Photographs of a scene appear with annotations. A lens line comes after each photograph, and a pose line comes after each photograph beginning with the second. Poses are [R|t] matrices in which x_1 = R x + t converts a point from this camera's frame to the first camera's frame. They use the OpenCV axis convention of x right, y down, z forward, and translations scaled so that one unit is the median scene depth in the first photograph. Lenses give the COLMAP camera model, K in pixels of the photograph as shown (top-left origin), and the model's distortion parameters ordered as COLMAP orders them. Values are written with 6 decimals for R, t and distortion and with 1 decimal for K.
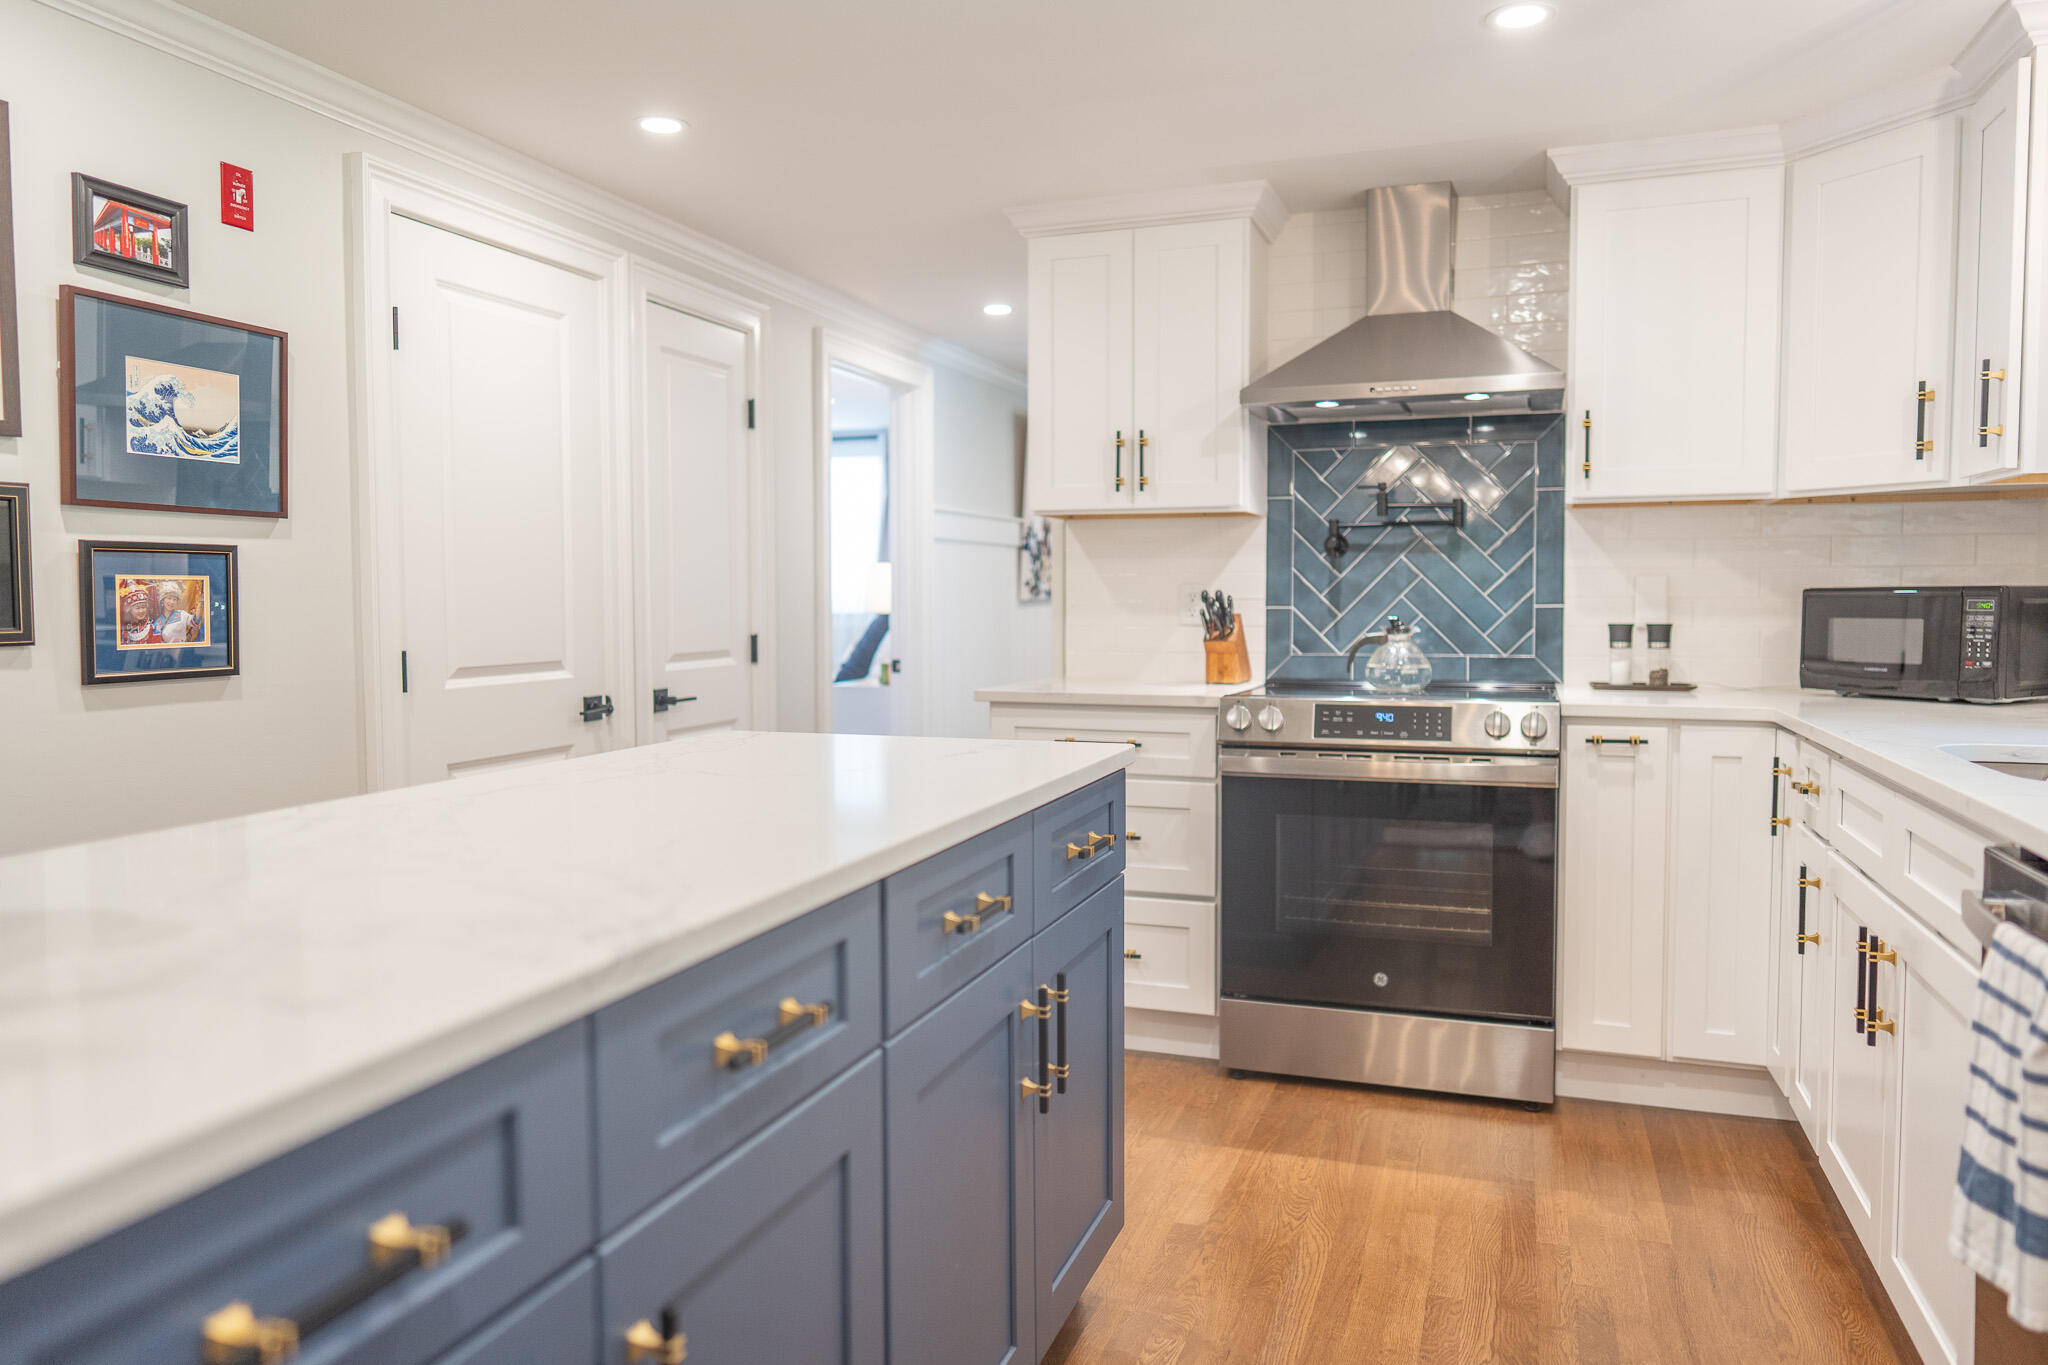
lens RADIAL K [[1357.0, 0, 1039.6], [0, 1357.0, 669.9], [0, 0, 1]] dist [-0.001628, 0.003190]
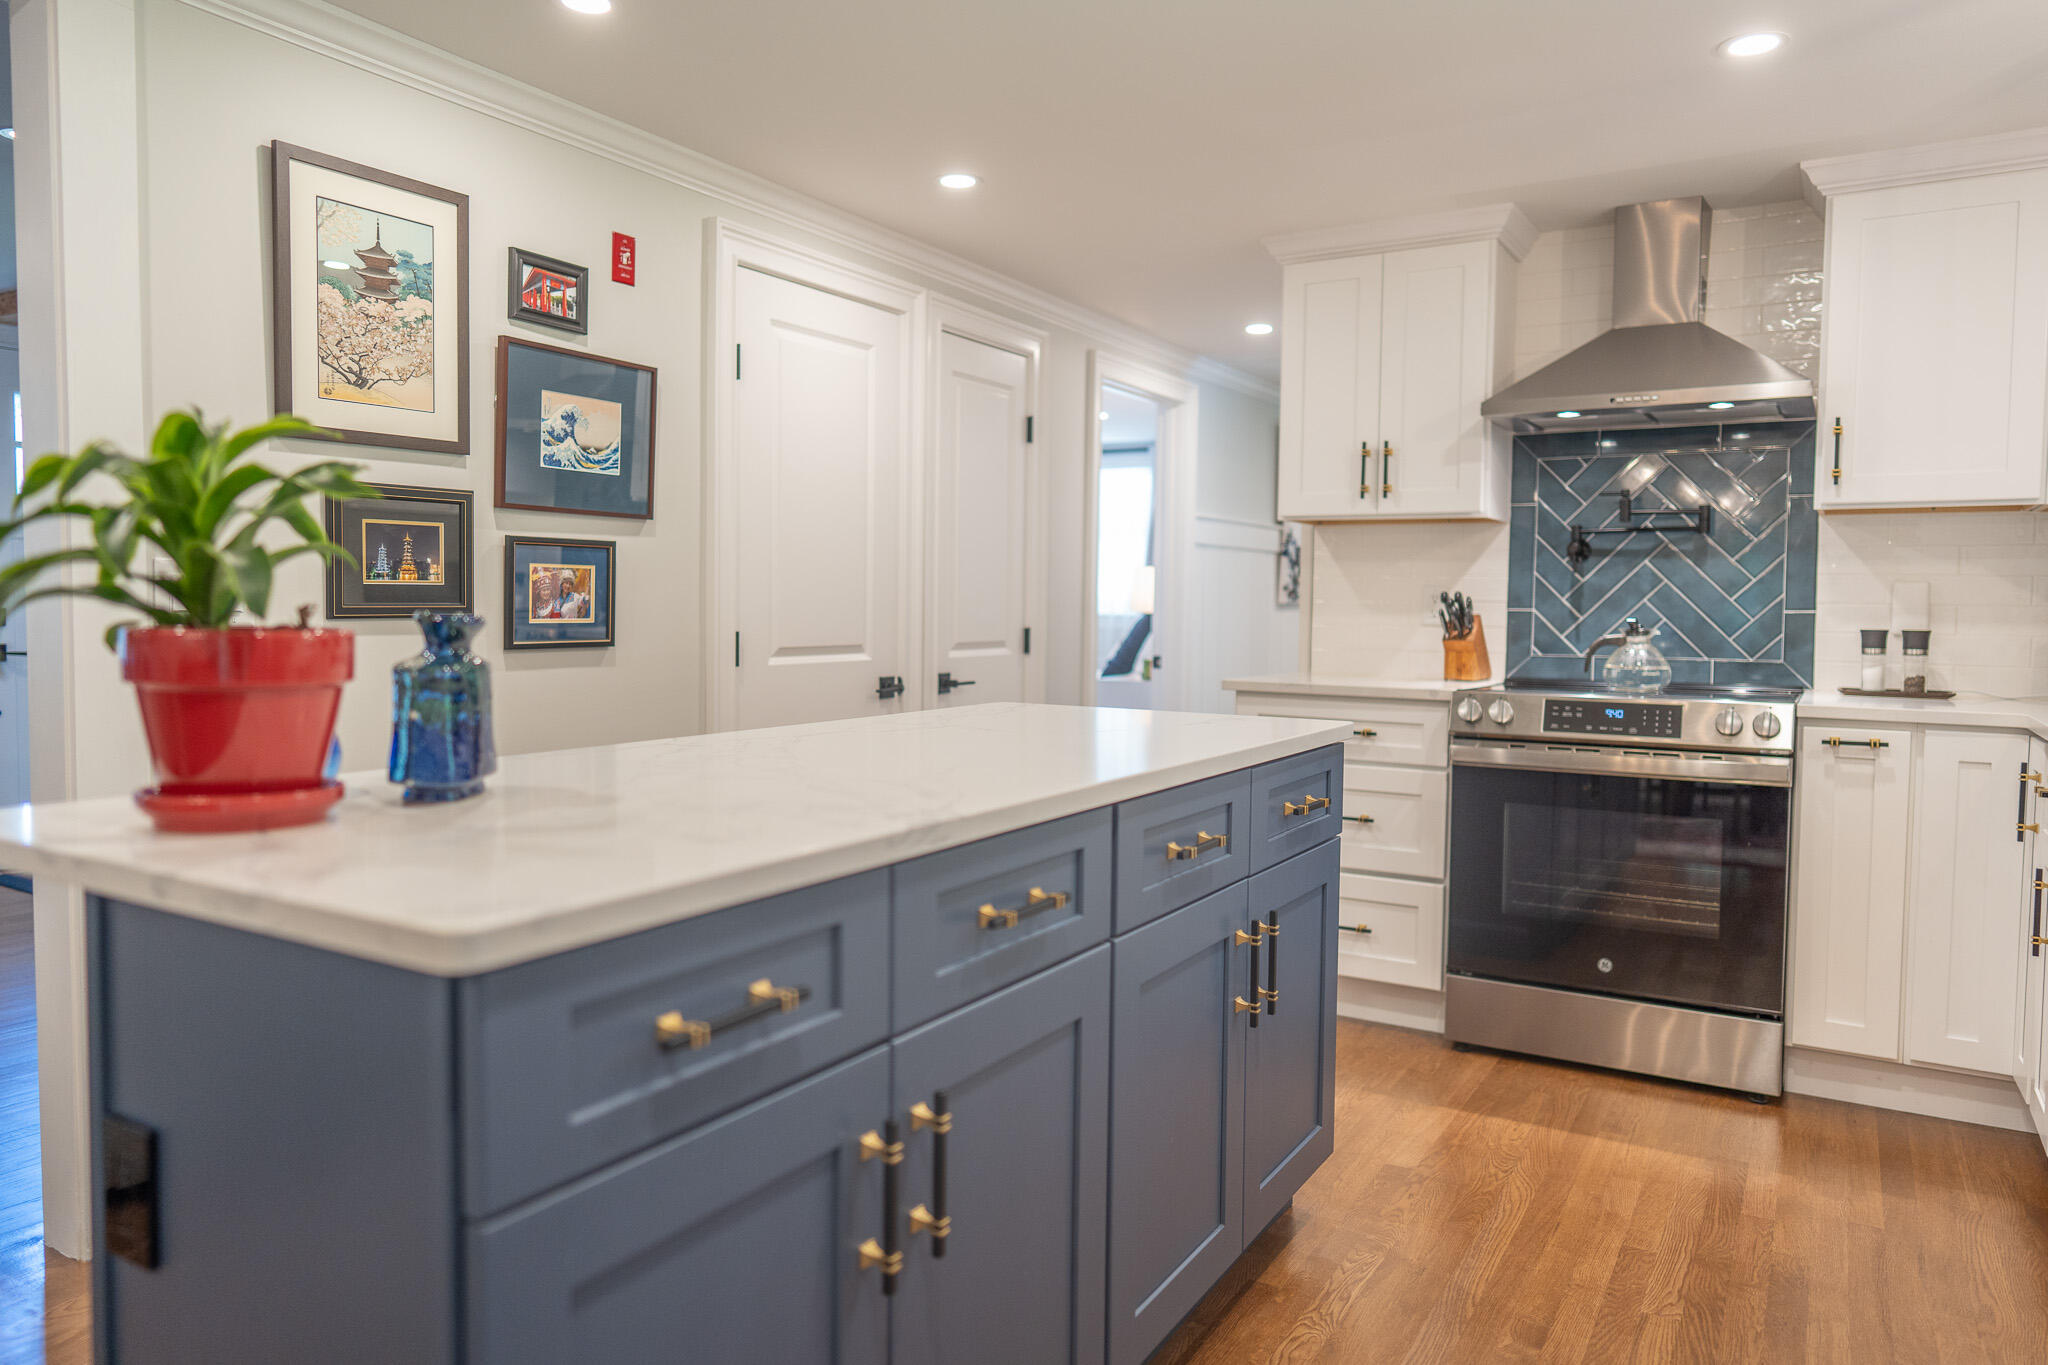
lens RADIAL K [[1357.0, 0, 1046.9], [0, 1357.0, 660.0], [0, 0, 1]] dist [-0.001628, 0.003190]
pose [[0.980509, 0.022437, -0.195191, 0.029487], [-0.025465, 0.999591, -0.013017, 0.018491], [0.194819, 0.017734, 0.980679, -0.108775]]
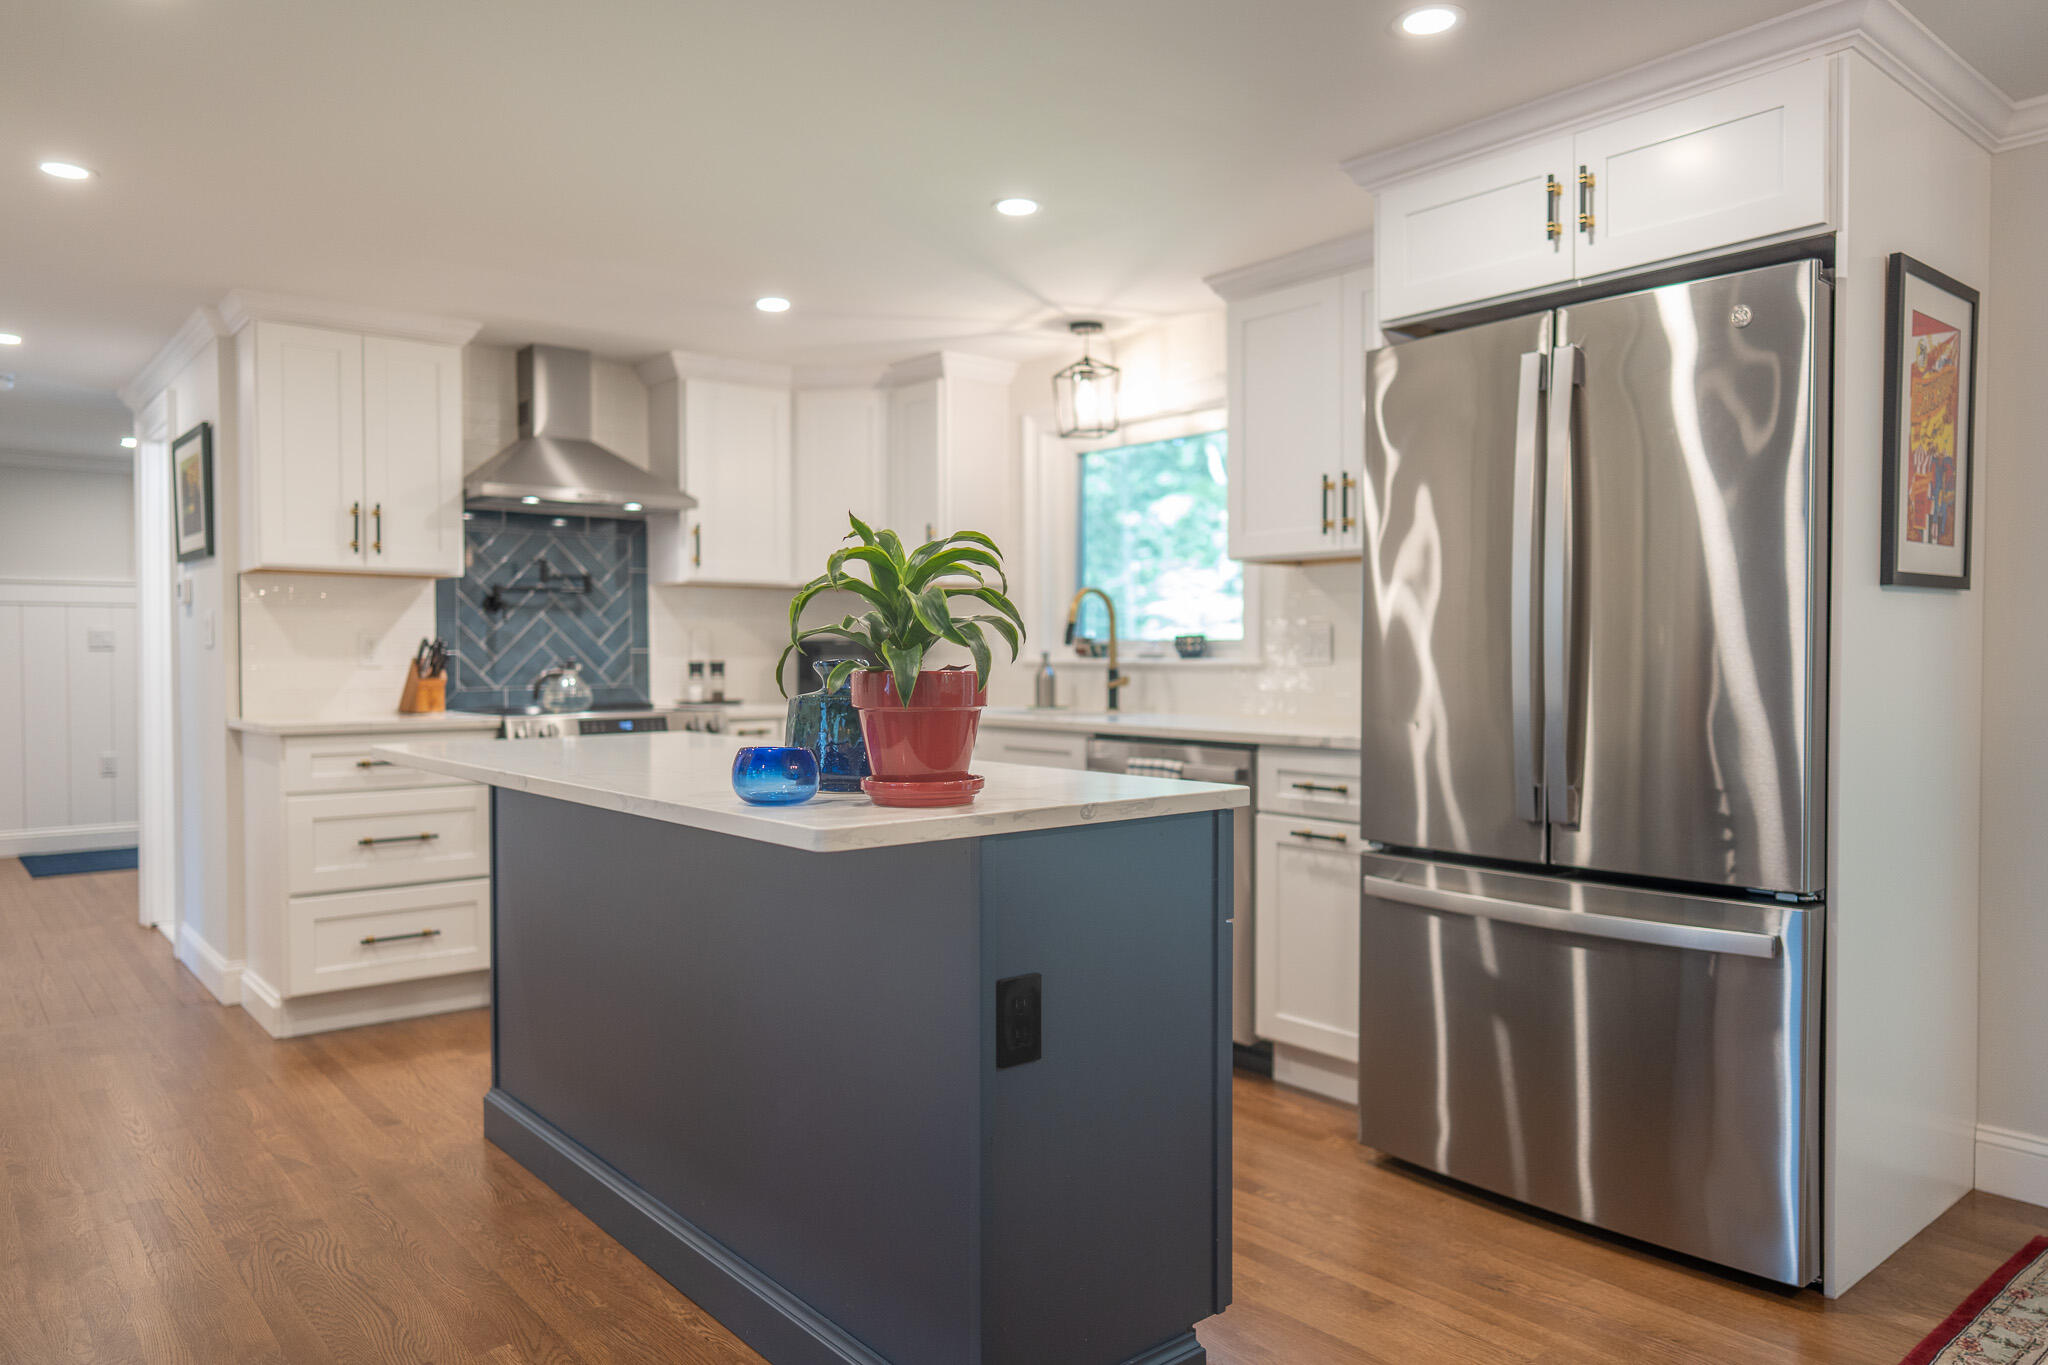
lens RADIAL K [[1357.0, 0, 1033.0], [0, 1357.0, 670.3], [0, 0, 1]] dist [-0.001628, 0.003190]
pose [[0.503119, -0.009878, 0.864161, -0.779150], [0.047011, 0.998767, -0.015953, 0.019409], [-0.862937, 0.048651, 0.502963, -0.108712]]
